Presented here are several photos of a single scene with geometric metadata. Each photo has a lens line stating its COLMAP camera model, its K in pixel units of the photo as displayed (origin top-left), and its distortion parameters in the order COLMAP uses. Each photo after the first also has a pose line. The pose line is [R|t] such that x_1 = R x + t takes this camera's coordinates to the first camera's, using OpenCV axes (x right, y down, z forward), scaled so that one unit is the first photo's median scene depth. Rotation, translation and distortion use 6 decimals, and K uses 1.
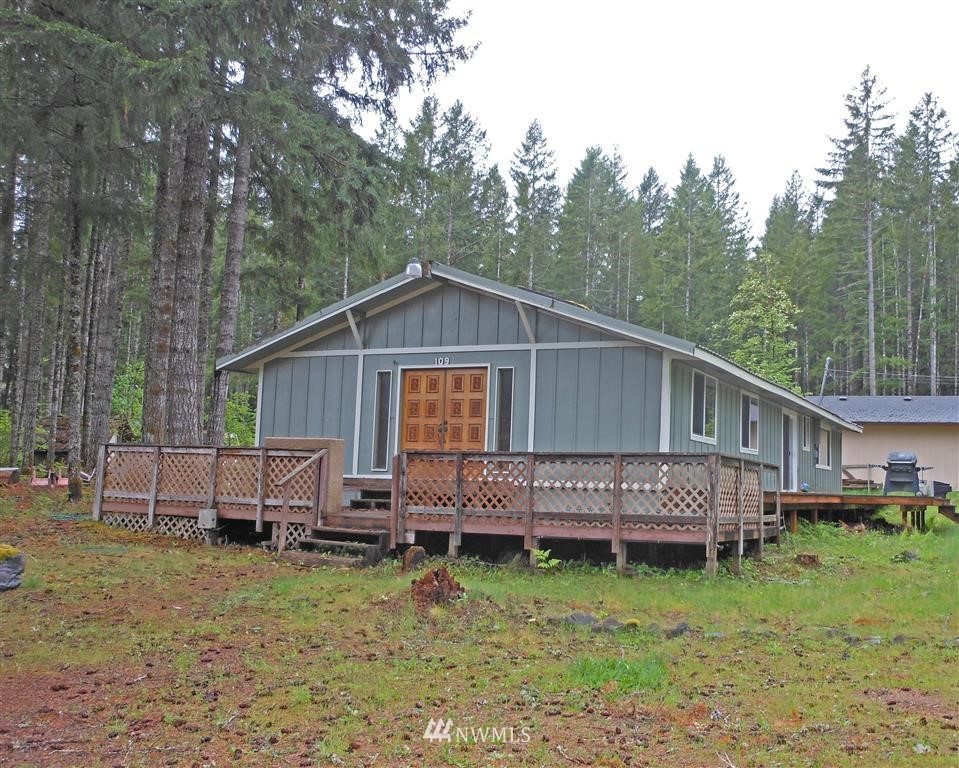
lens RADIAL K [[1017.5, 0, 479.9], [0, 1017.5, 383.6], [0, 0, 1]] dist [-0.029089, 0.000000]
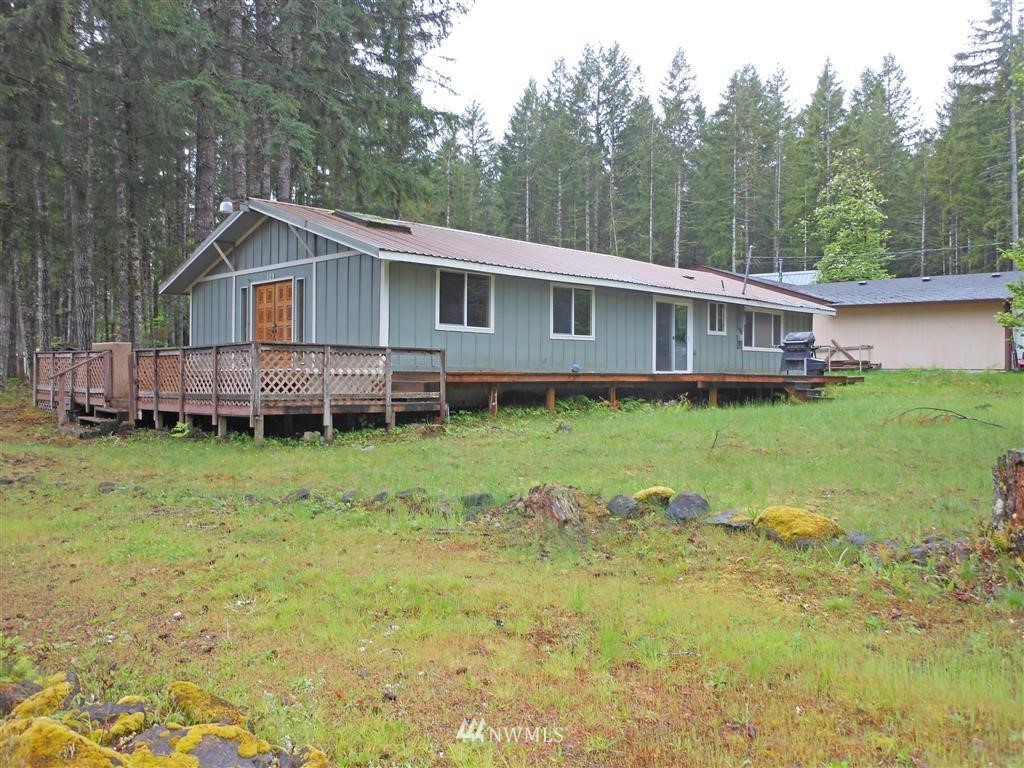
lens RADIAL K [[843.4, 0, 511.9], [0, 843.4, 386.2], [0, 0, 1]] dist [-0.029731, 0.009009]
pose [[0.936810, -0.022362, -0.349122, 0.354772], [0.059248, 0.993681, 0.095334, 0.018103], [0.344784, -0.109995, 0.932215, 0.069398]]
